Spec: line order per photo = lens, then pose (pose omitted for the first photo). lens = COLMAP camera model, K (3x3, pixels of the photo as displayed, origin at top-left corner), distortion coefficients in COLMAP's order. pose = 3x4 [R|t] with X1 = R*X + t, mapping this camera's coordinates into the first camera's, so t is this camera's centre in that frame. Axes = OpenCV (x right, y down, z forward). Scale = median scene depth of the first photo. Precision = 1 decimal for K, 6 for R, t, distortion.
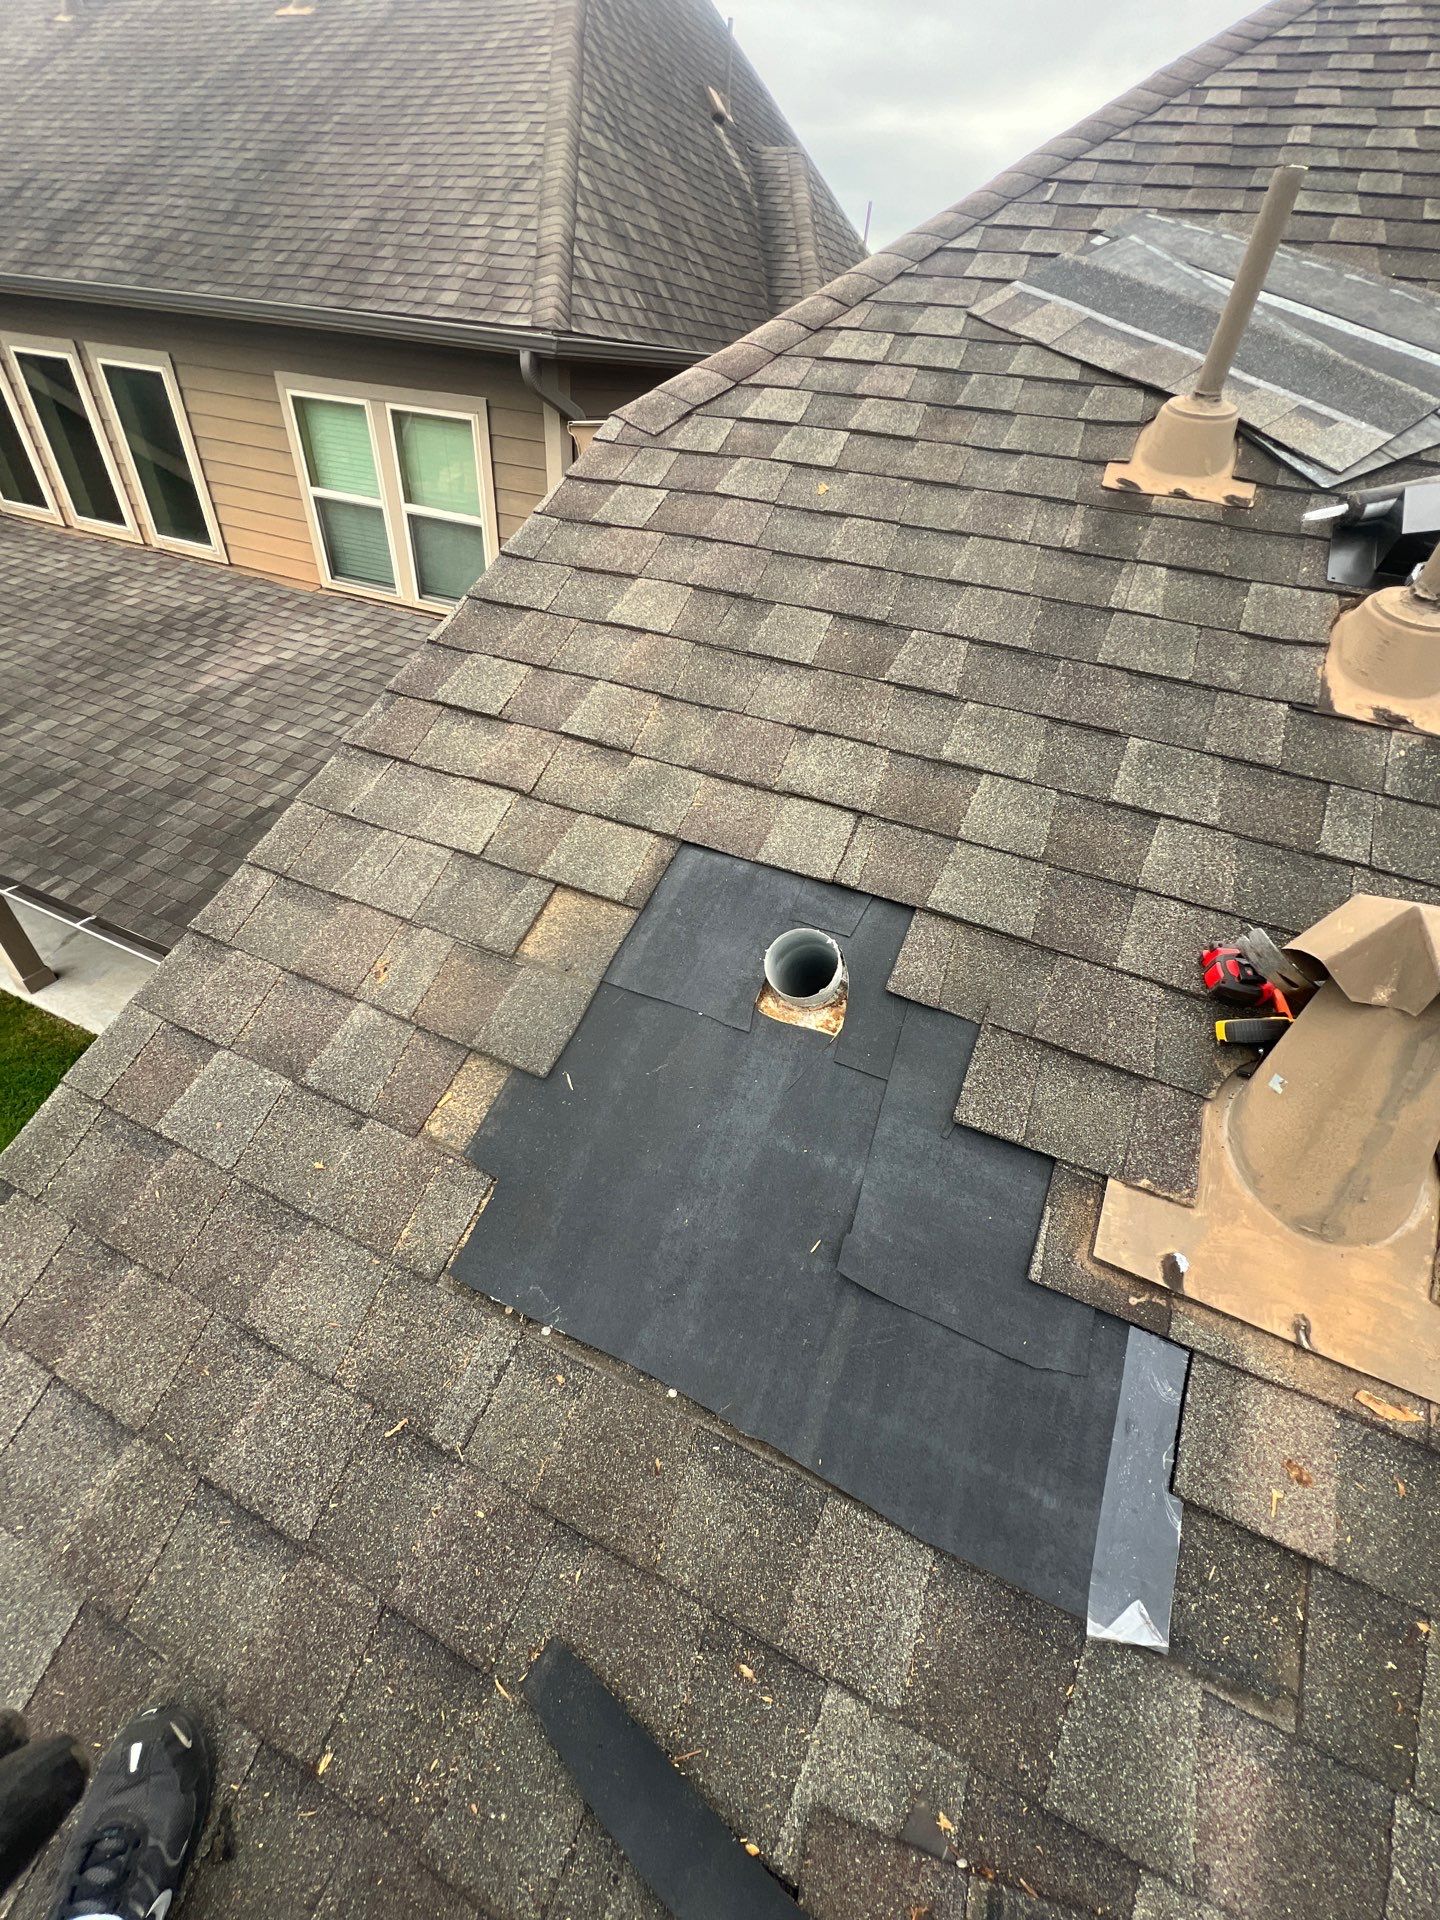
lens RADIAL K [[769.2, 0, 724.9], [0, 769.2, 952.2], [0, 0, 1]] dist [-0.002222, 0.000079]
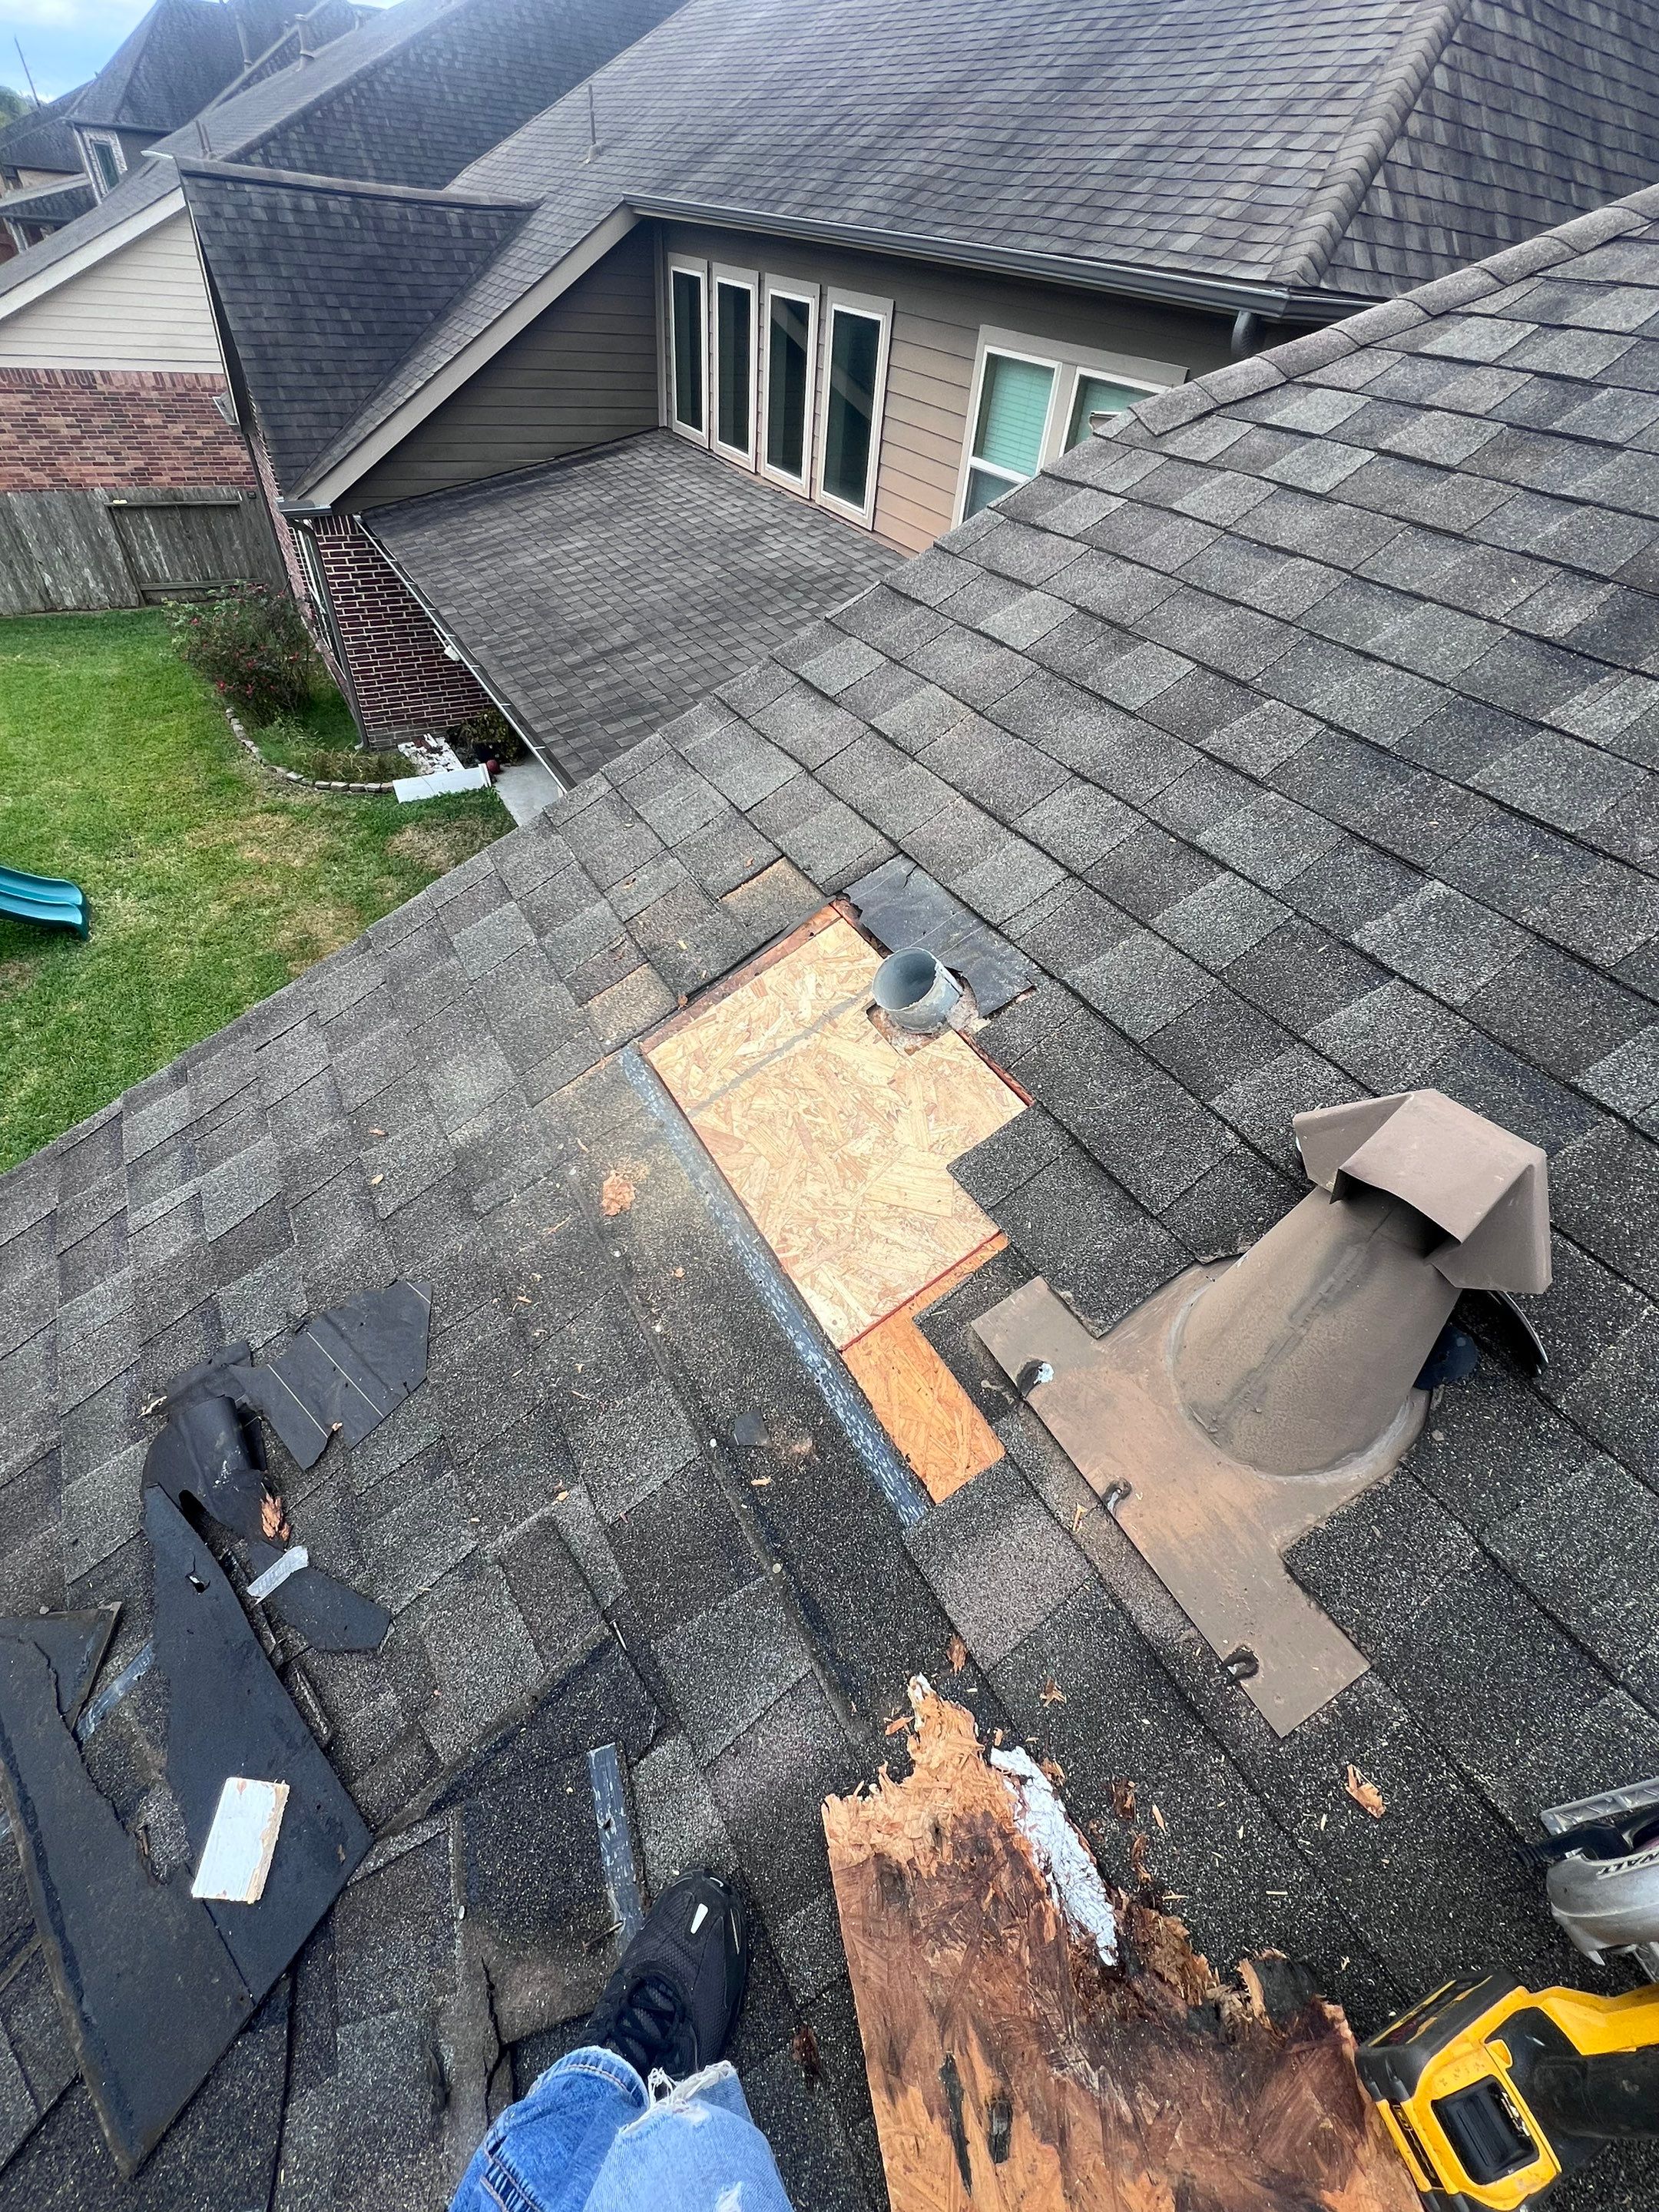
lens RADIAL K [[938.6, 0, 834.2], [0, 938.6, 1097.6], [0, 0, 1]] dist [-0.001384, -0.000461]
pose [[0.815635, 0.388075, -0.429113, 0.428947], [-0.368963, 0.920183, 0.130879, 0.021101], [0.445653, 0.051577, 0.893719, -0.095401]]
